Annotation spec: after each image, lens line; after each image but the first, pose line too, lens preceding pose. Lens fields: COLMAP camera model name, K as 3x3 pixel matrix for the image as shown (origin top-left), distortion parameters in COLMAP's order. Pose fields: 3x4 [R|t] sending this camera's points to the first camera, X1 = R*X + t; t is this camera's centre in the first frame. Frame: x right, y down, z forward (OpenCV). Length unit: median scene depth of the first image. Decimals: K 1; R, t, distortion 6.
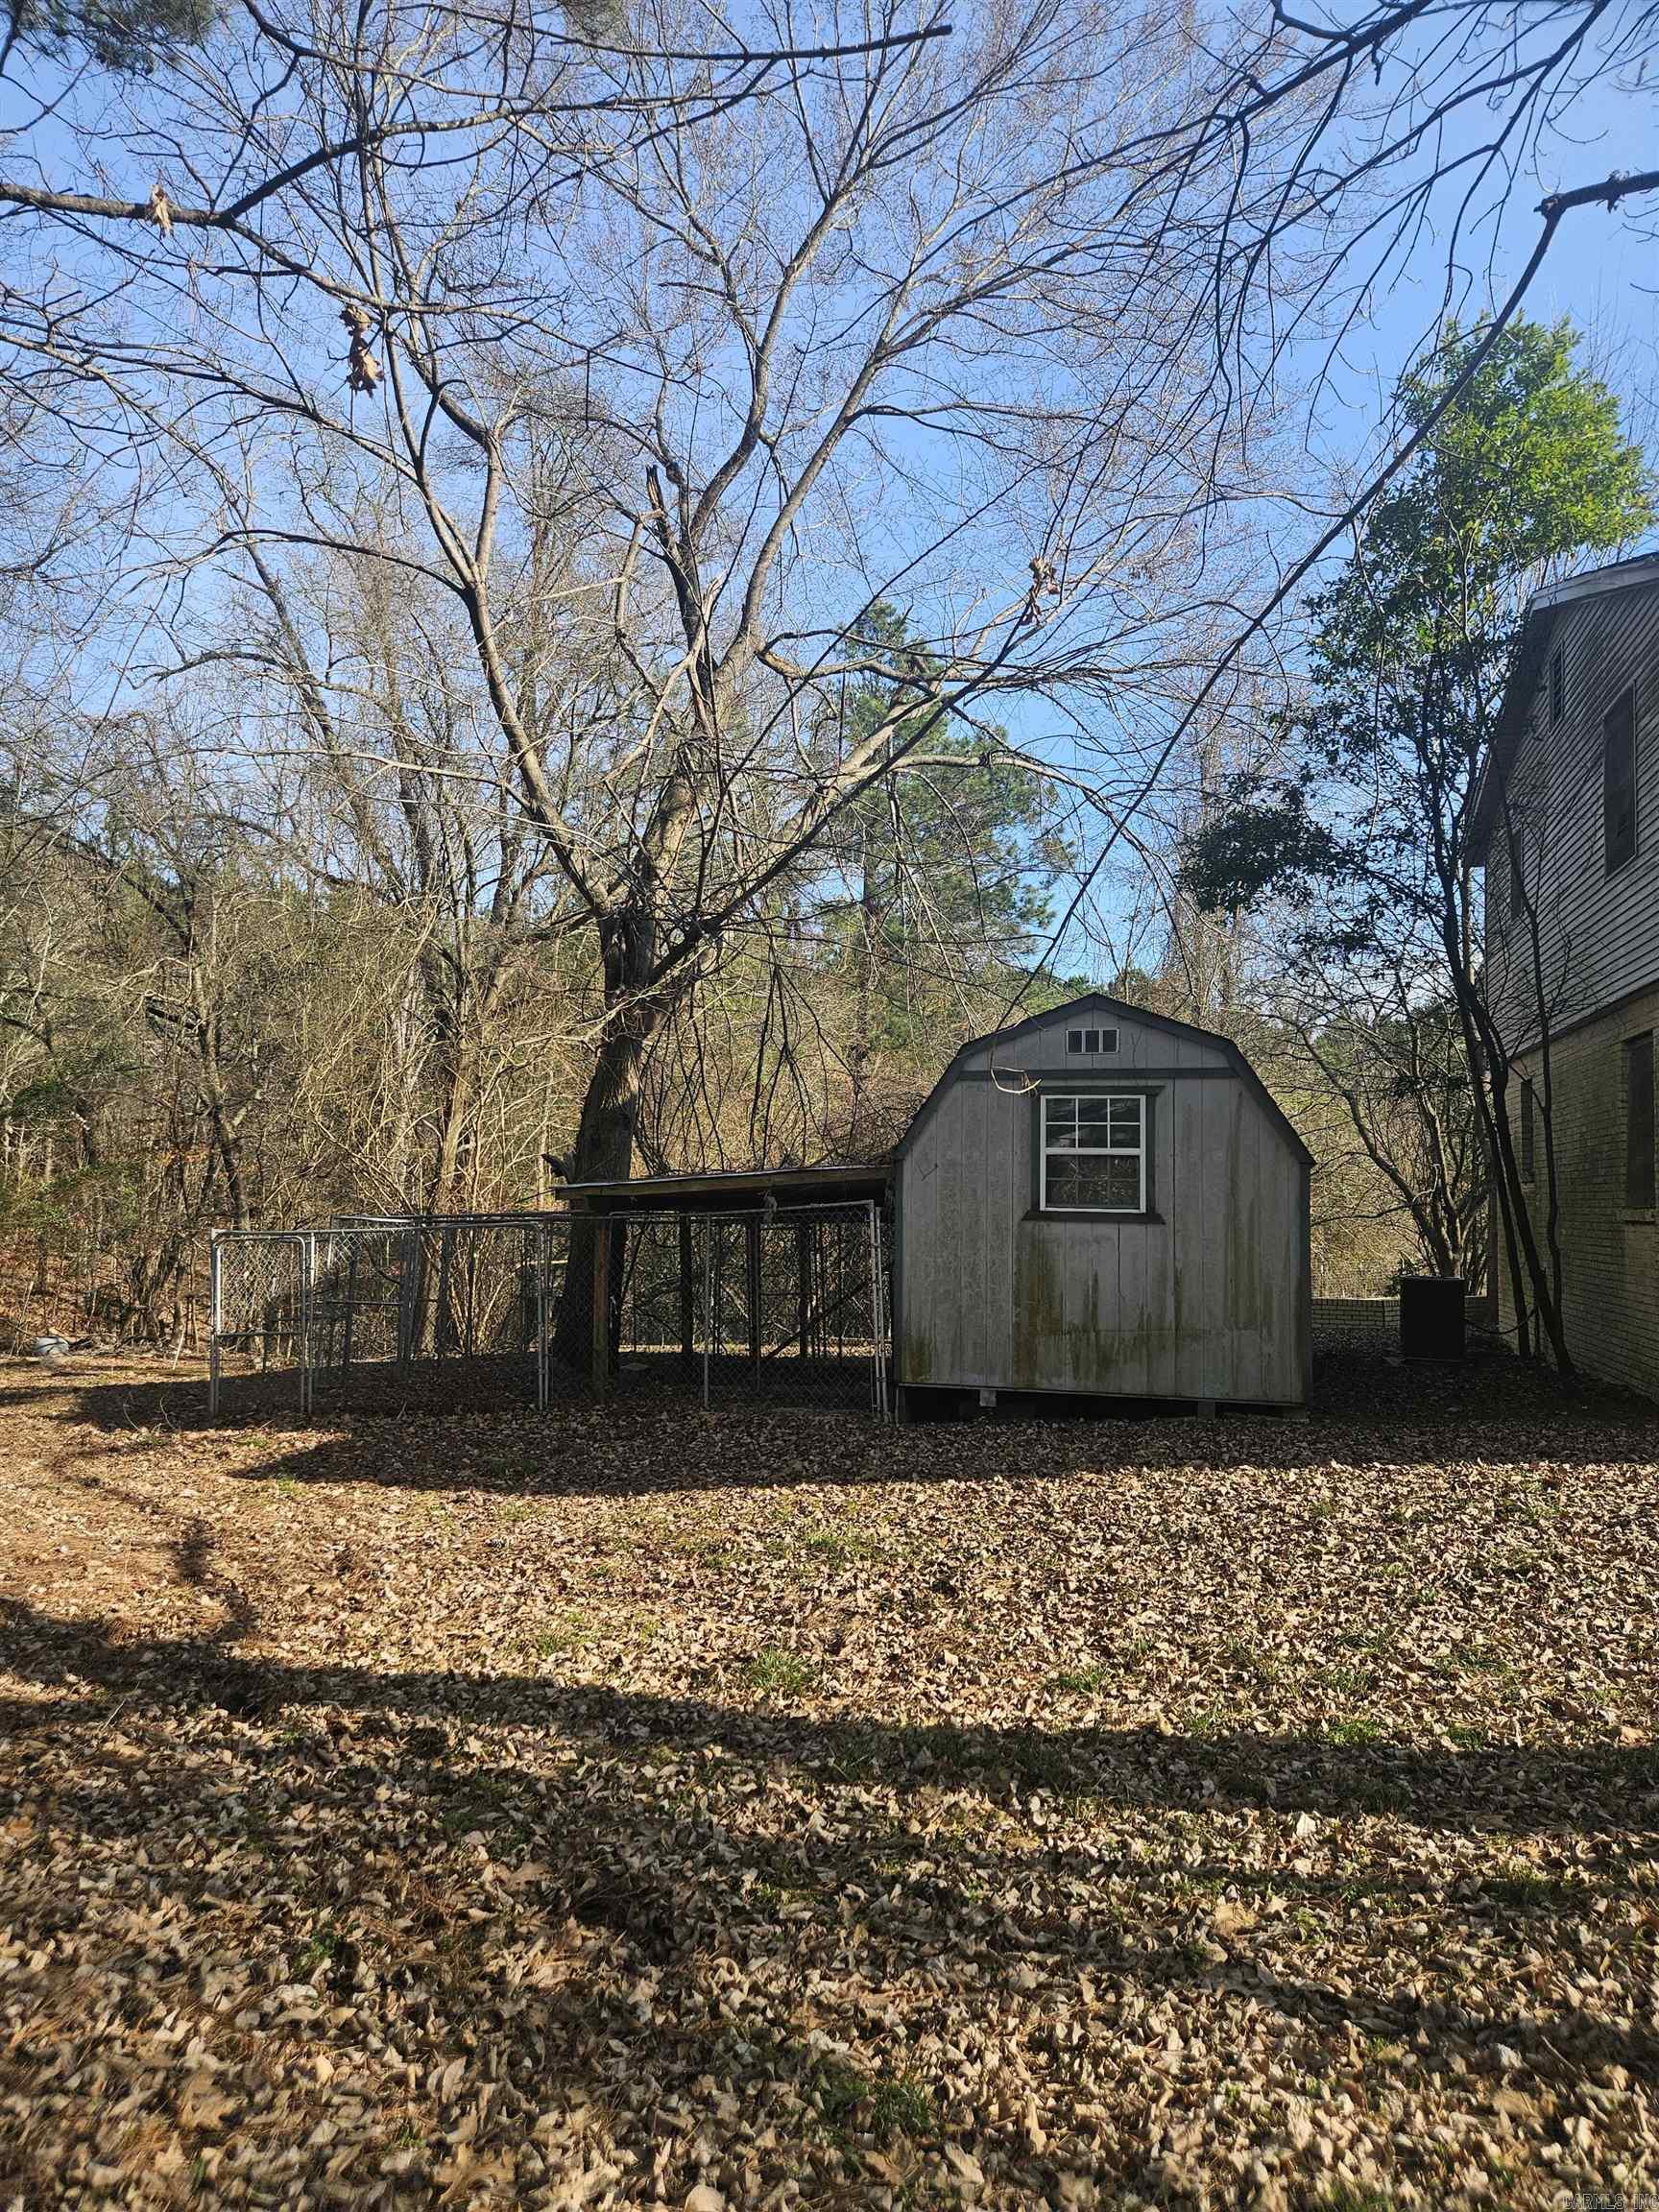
lens RADIAL K [[1486.6, 0, 812.2], [0, 1486.6, 1112.9], [0, 0, 1]] dist [0.076260, -0.062653]
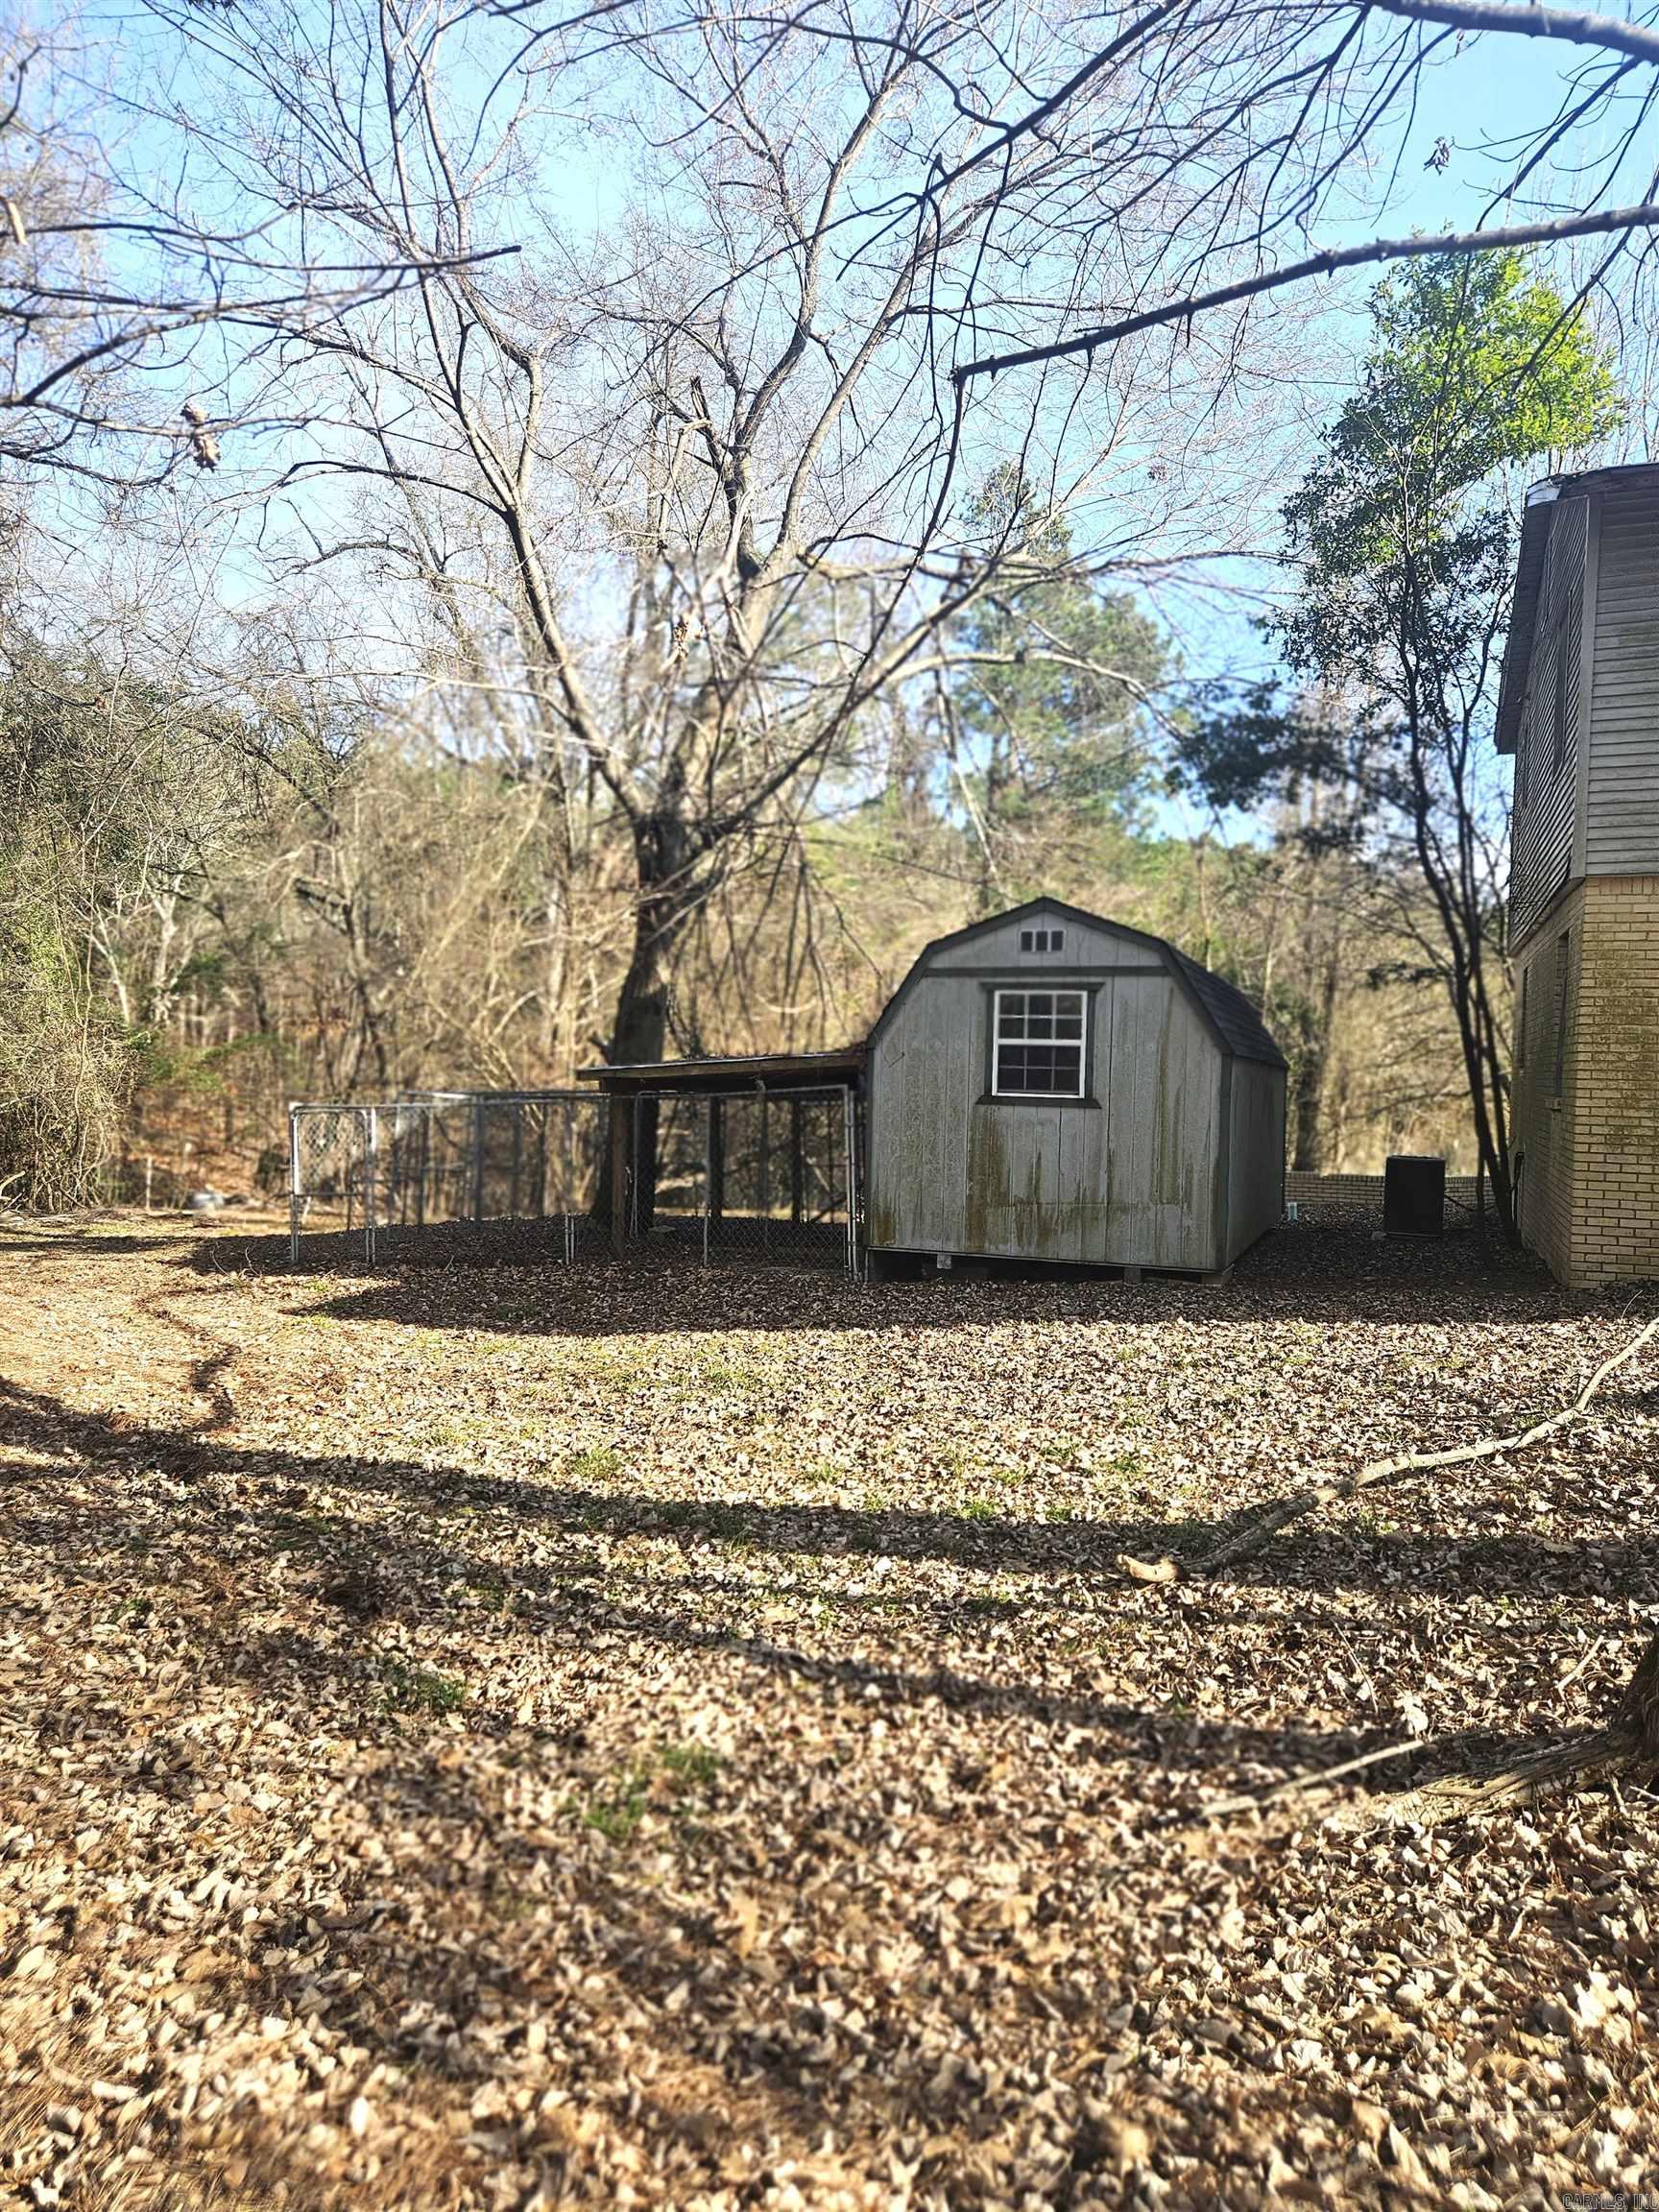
lens RADIAL K [[1486.6, 0, 847.0], [0, 1486.6, 1106.1], [0, 0, 1]] dist [0.076260, -0.062653]
pose [[0.995741, 0.009316, -0.091726, 0.149204], [-0.001604, 0.996482, 0.083794, -0.019179], [0.092184, -0.083290, 0.992252, -0.109248]]
